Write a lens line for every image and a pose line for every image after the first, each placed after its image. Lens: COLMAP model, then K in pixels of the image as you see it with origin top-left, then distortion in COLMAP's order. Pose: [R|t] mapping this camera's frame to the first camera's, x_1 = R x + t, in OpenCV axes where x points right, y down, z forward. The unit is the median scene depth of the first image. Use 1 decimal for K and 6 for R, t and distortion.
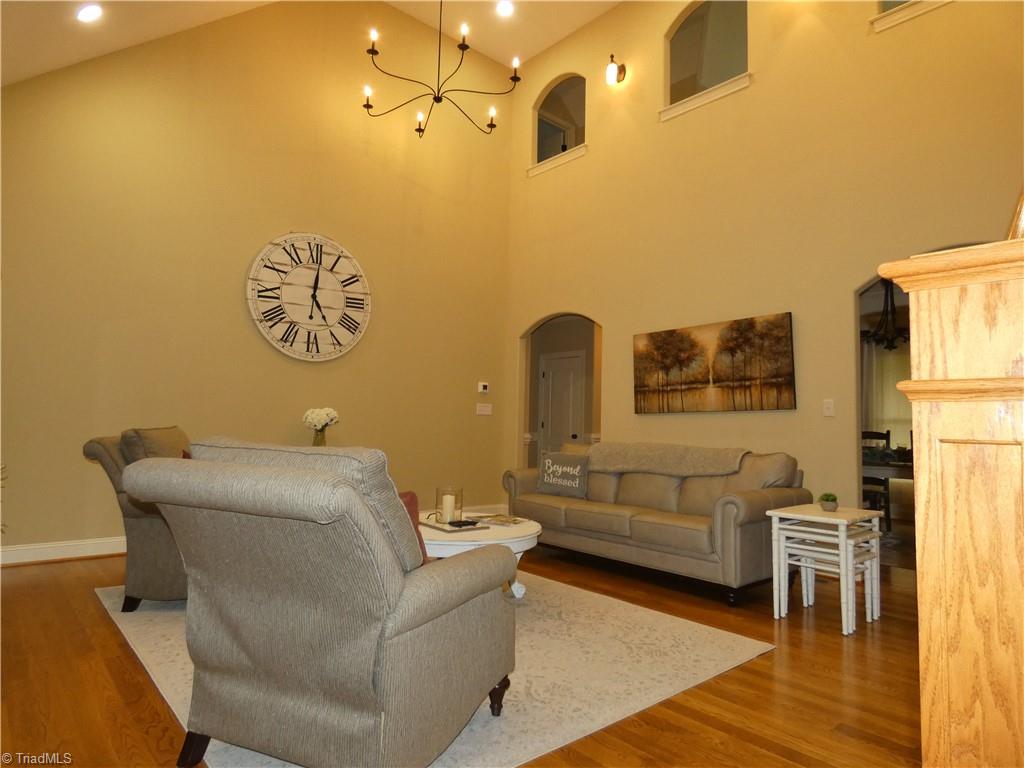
lens RADIAL K [[614.1, 0, 514.5], [0, 614.1, 380.9], [0, 0, 1]] dist [-0.003421, -0.000532]
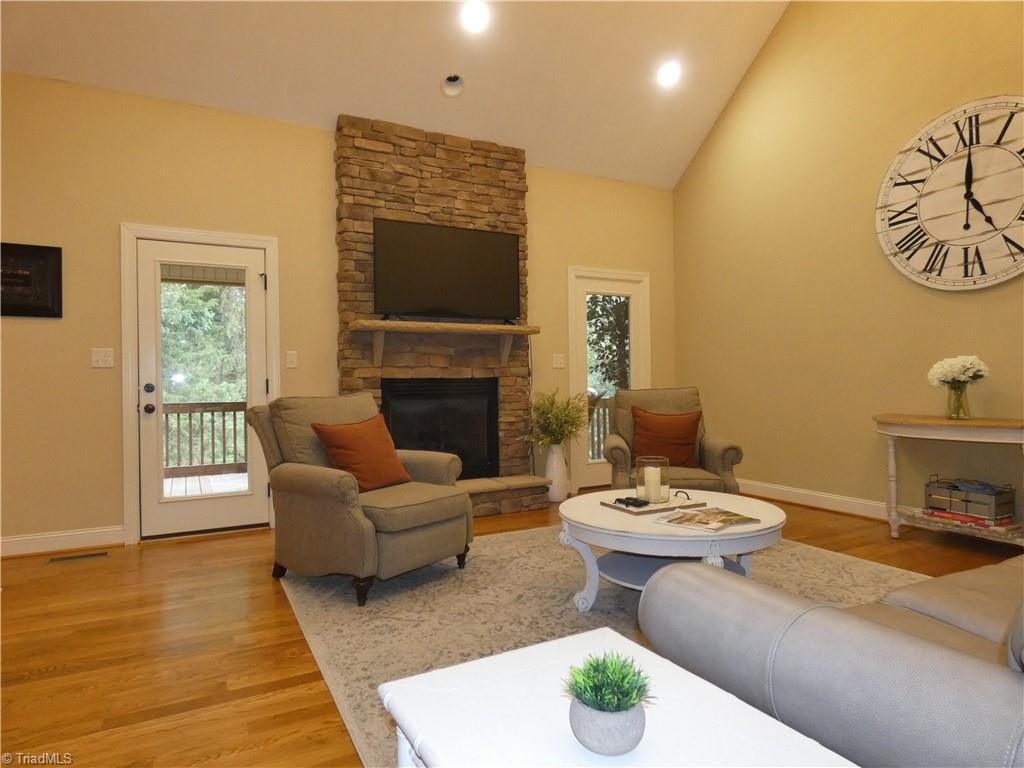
lens RADIAL K [[614.1, 0, 514.5], [0, 614.1, 380.9], [0, 0, 1]] dist [-0.003421, -0.000532]
pose [[-0.235559, -0.020893, -0.971636, 0.470915], [0.080484, 0.995915, -0.040927, 0.059009], [0.968522, -0.087842, -0.232915, 0.665428]]
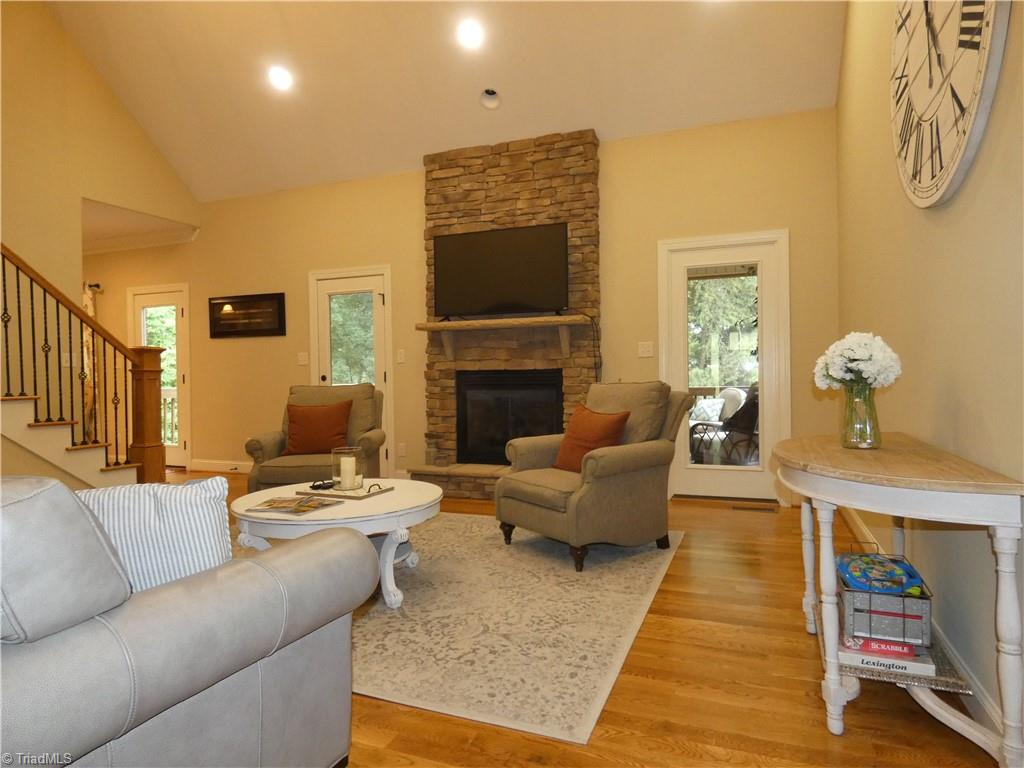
lens RADIAL K [[614.1, 0, 514.5], [0, 614.1, 380.9], [0, 0, 1]] dist [-0.003421, -0.000532]
pose [[-0.890588, -0.002858, -0.454801, 0.053163], [0.030110, 0.997416, -0.065230, 0.091289], [0.453813, -0.071787, -0.888201, 1.225793]]
